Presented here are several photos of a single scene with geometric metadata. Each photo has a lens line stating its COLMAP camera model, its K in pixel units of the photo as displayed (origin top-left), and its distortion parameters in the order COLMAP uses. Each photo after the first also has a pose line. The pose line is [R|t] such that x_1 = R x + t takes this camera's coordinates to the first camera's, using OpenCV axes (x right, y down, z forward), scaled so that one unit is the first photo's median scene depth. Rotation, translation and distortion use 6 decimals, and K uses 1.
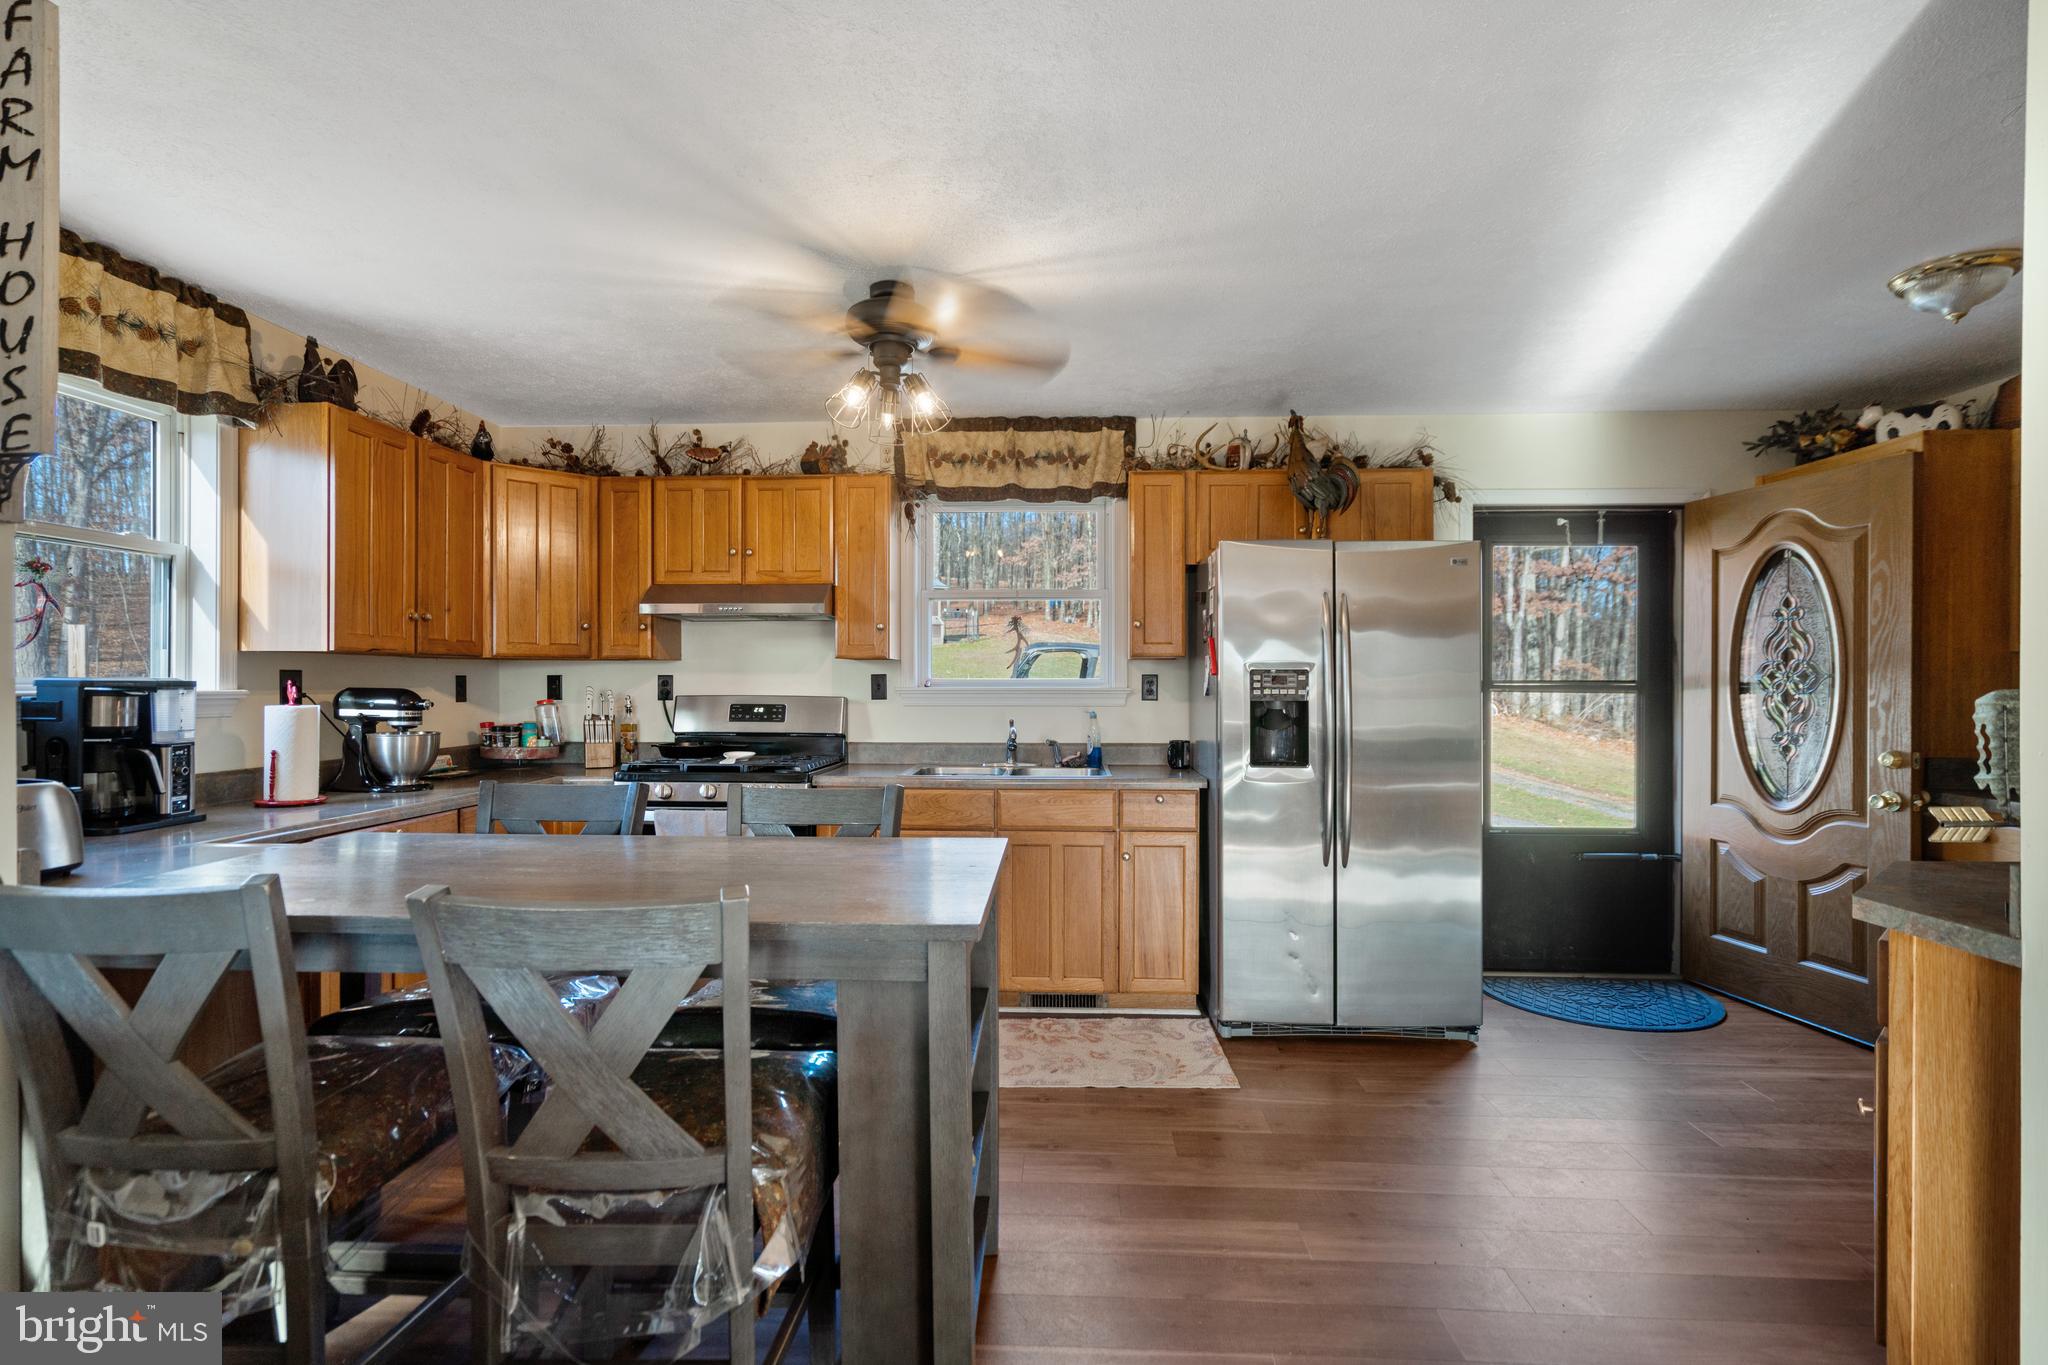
lens RADIAL K [[966.6, 0, 1025.8], [0, 966.6, 684.7], [0, 0, 1]] dist [0.000611, -0.000068]
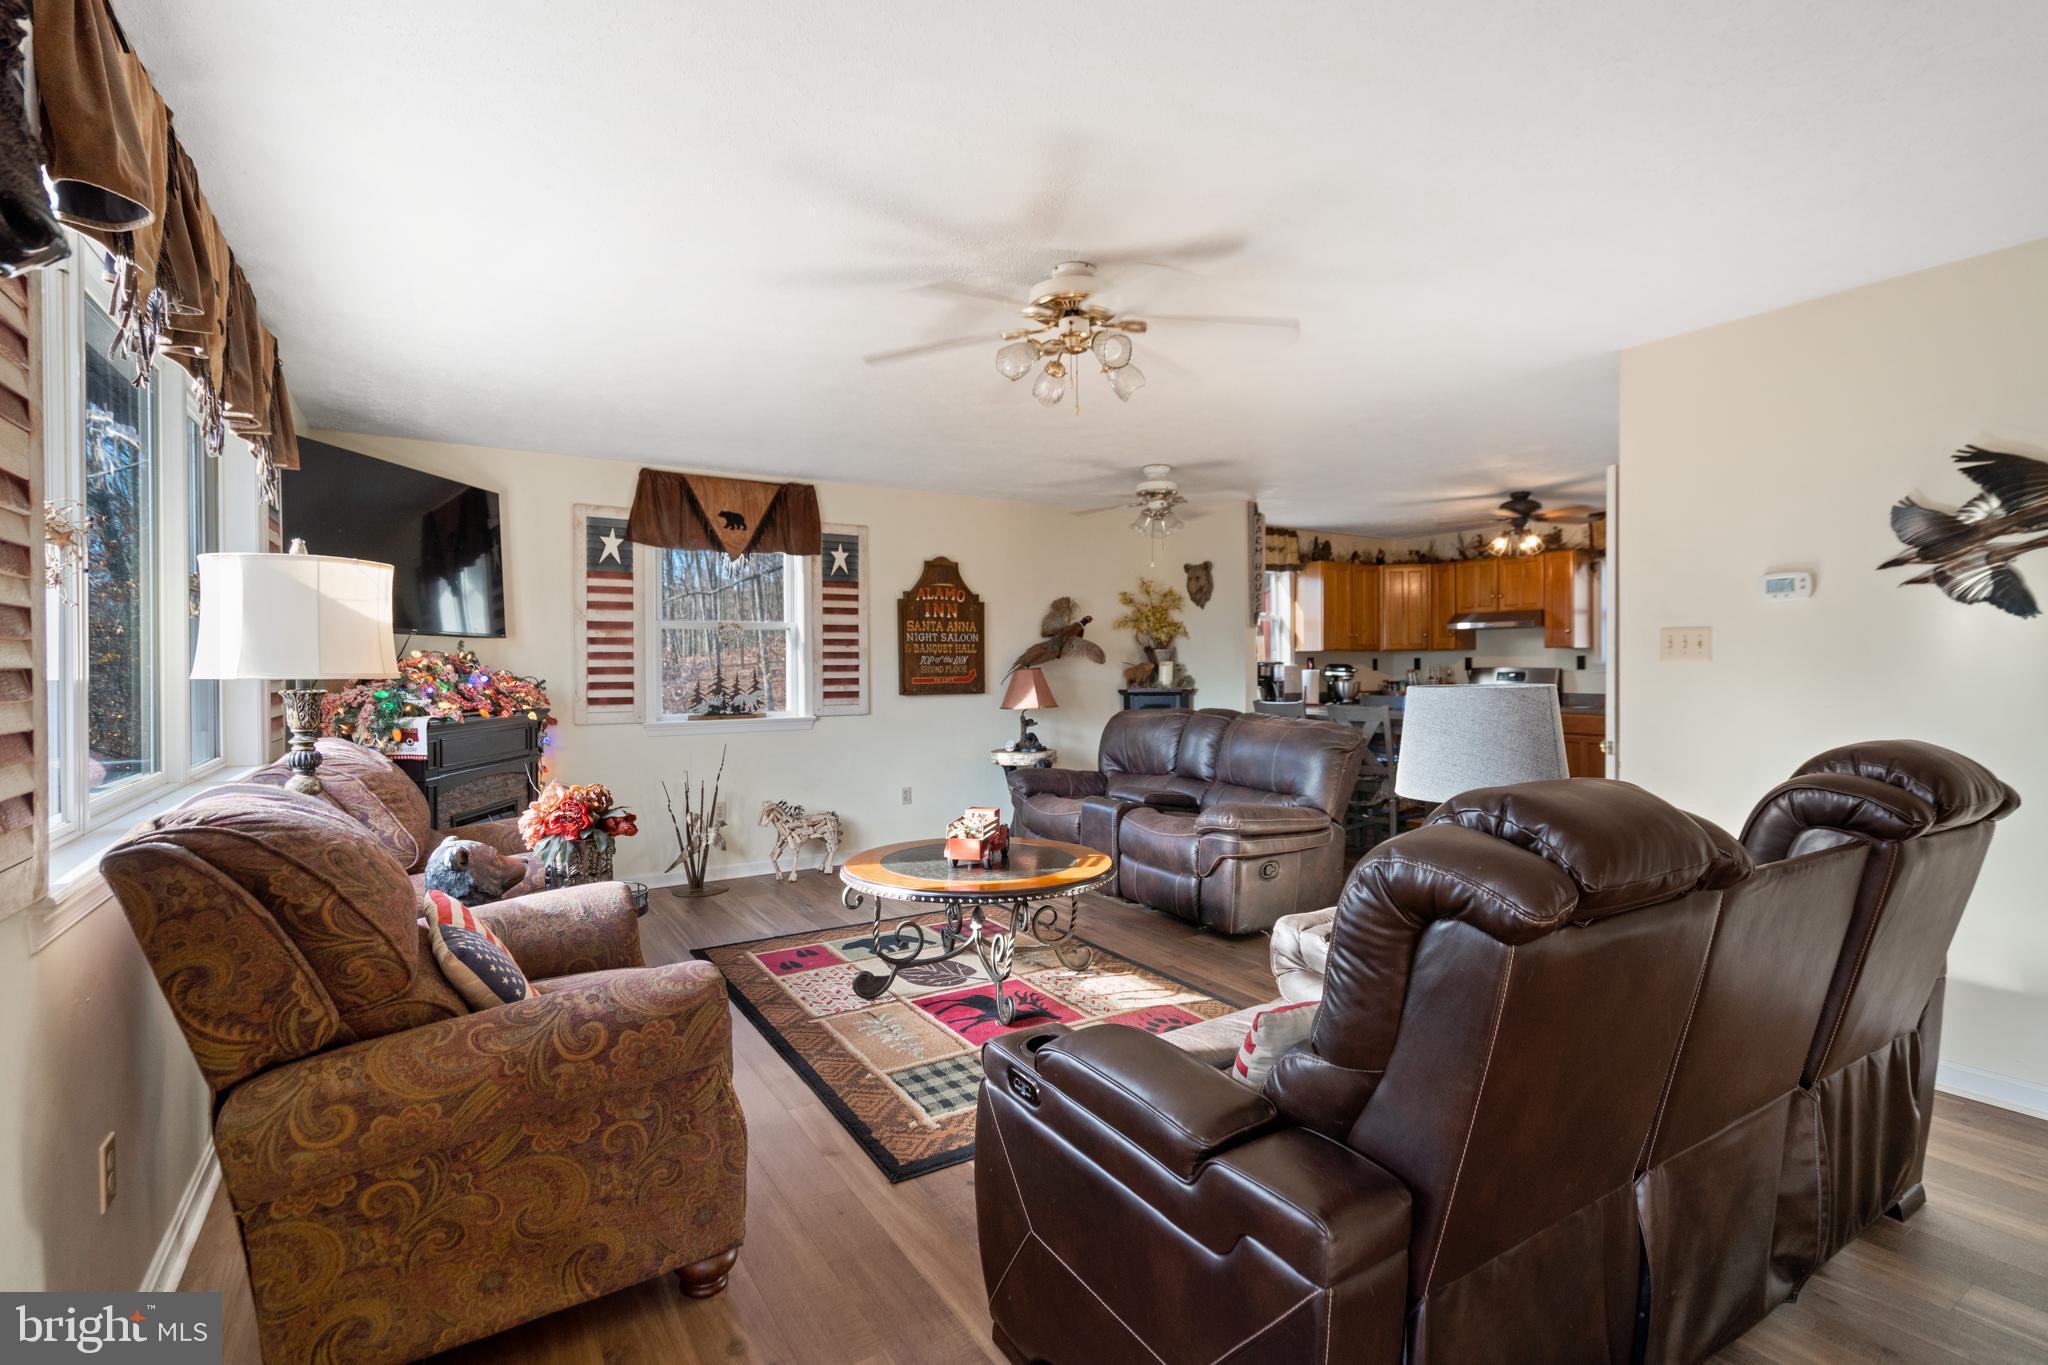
lens RADIAL K [[940.3, 0, 1025.2], [0, 940.3, 675.0], [0, 0, 1]] dist [-0.004638, 0.000399]
pose [[0.574255, 0.003412, -0.818669, 0.771244], [0.004749, 0.999961, 0.007498, 0.008497], [0.818662, -0.008193, 0.574217, -0.960669]]
